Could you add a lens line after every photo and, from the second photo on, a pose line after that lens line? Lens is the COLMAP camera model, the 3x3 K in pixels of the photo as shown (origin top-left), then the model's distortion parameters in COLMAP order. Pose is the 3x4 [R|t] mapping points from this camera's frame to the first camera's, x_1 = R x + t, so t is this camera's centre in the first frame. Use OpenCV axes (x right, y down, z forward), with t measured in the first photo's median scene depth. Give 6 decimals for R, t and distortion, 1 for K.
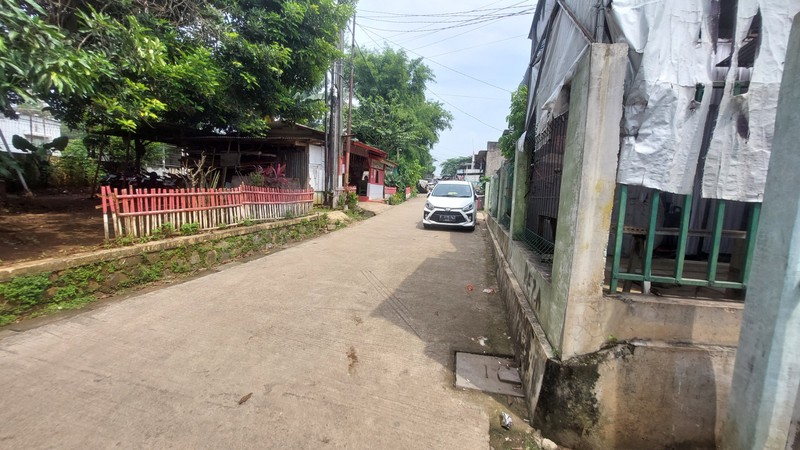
lens RADIAL K [[322.6, 0, 408.6], [0, 322.6, 227.3], [0, 0, 1]] dist [-0.011749, -0.000018]
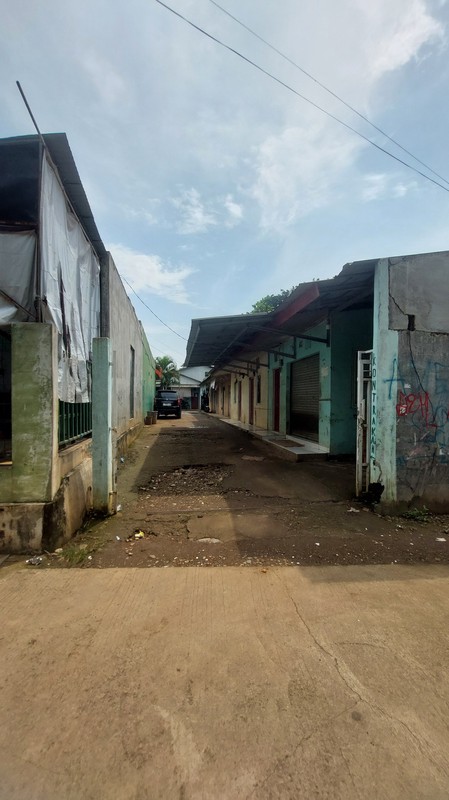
lens RADIAL K [[322.6, 0, 226.0], [0, 322.6, 401.5], [0, 0, 1]] dist [-0.011749, -0.000018]
pose [[-0.332847, -0.041253, 0.942078, -1.496675], [0.080790, 0.994122, 0.072076, -0.165658], [-0.939514, 0.100101, -0.327558, 0.681889]]
